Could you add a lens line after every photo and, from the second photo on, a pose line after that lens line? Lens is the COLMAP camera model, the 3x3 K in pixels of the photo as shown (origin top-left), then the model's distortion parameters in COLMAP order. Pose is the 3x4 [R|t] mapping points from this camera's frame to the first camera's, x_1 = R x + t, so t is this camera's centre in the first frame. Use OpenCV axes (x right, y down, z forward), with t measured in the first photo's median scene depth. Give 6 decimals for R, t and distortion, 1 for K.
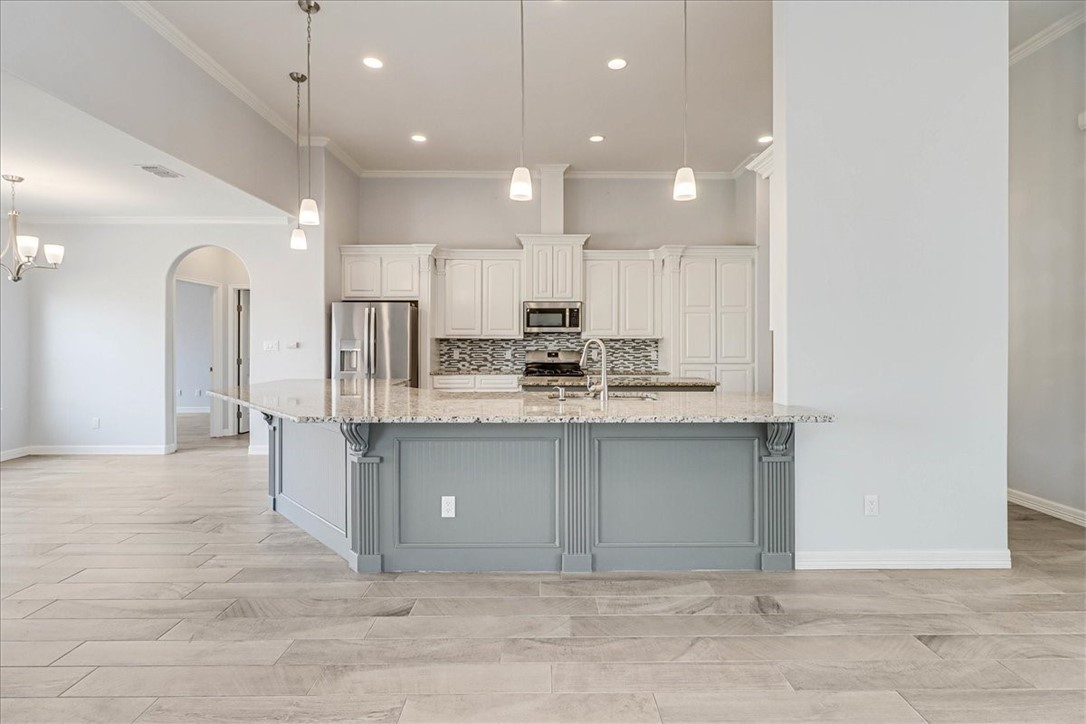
lens RADIAL K [[515.2, 0, 554.7], [0, 515.2, 341.9], [0, 0, 1]] dist [0.002937, 0.000241]
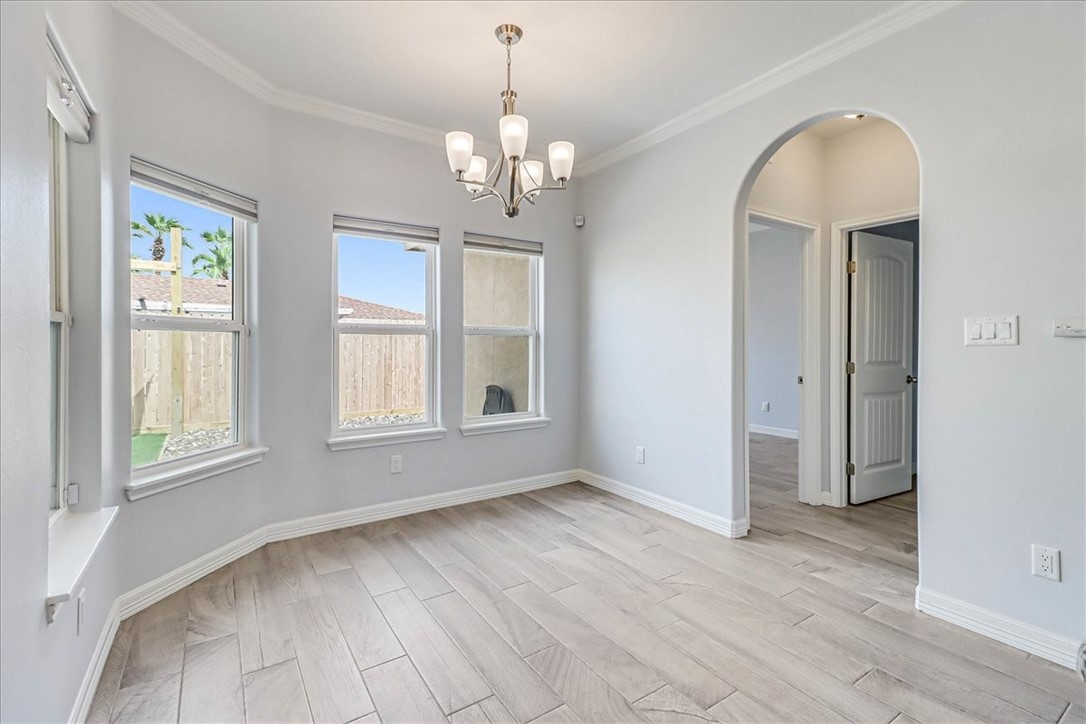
lens RADIAL K [[496.8, 0, 542.5], [0, 496.8, 352.1], [0, 0, 1]] dist [0.003629, 0.000175]
pose [[0.542658, 0.009573, -0.839899, -0.418400], [0.001644, 0.999921, 0.012459, 0.018068], [0.839952, -0.008142, 0.542600, 0.541690]]
